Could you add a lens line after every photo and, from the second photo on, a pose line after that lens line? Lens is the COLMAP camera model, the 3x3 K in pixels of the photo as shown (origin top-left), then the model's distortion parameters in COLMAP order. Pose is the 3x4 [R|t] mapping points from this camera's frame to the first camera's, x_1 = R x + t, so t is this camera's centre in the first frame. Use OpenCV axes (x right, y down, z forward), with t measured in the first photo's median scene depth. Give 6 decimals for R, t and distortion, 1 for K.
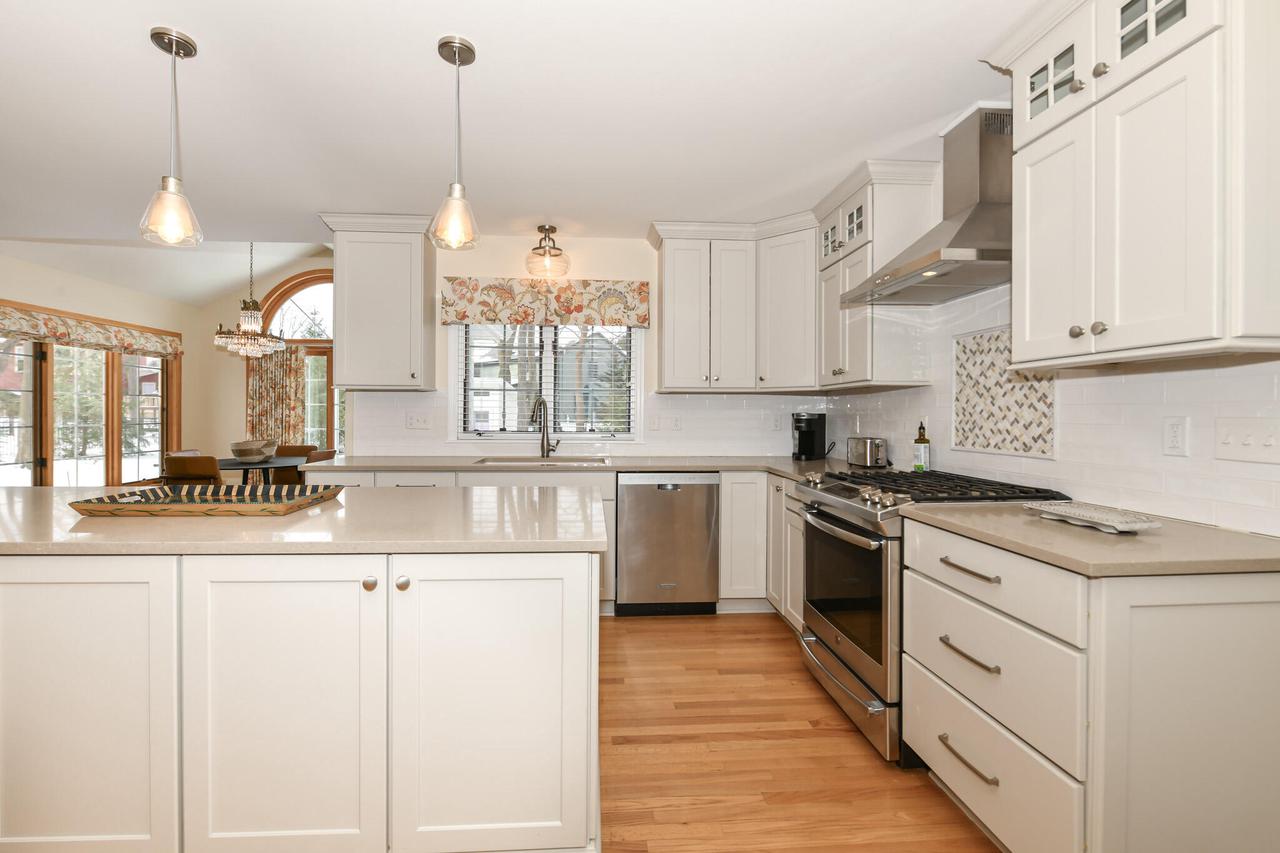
lens RADIAL K [[572.4, 0, 611.5], [0, 572.4, 414.5], [0, 0, 1]] dist [-0.003083, 0.000318]
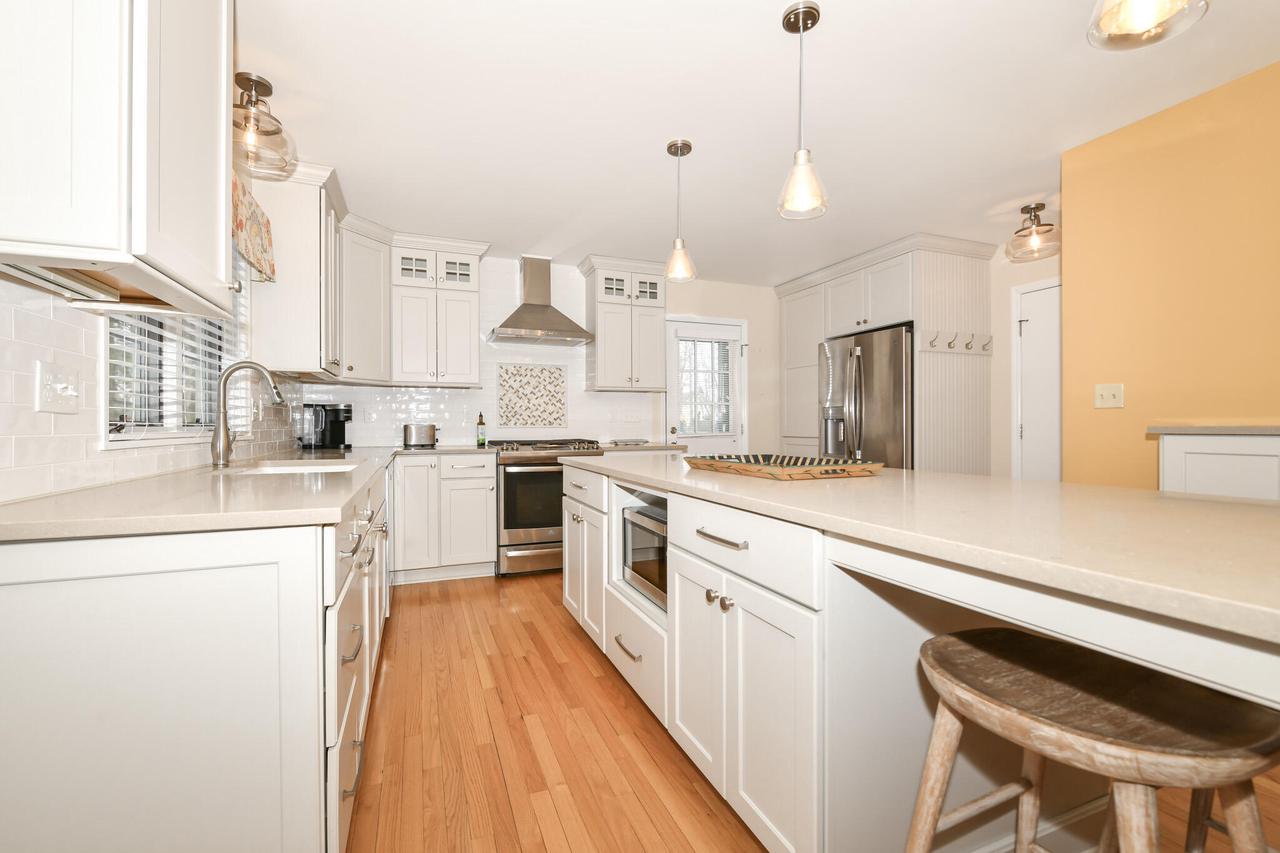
lens RADIAL K [[538.2, 0, 614.4], [0, 538.2, 428.6], [0, 0, 1]] dist [-0.013272, 0.001105]
pose [[-0.286175, -0.012518, 0.958096, -0.739237], [0.000381, 0.999913, 0.013178, 0.028859], [-0.958177, 0.004136, -0.286145, 0.765663]]
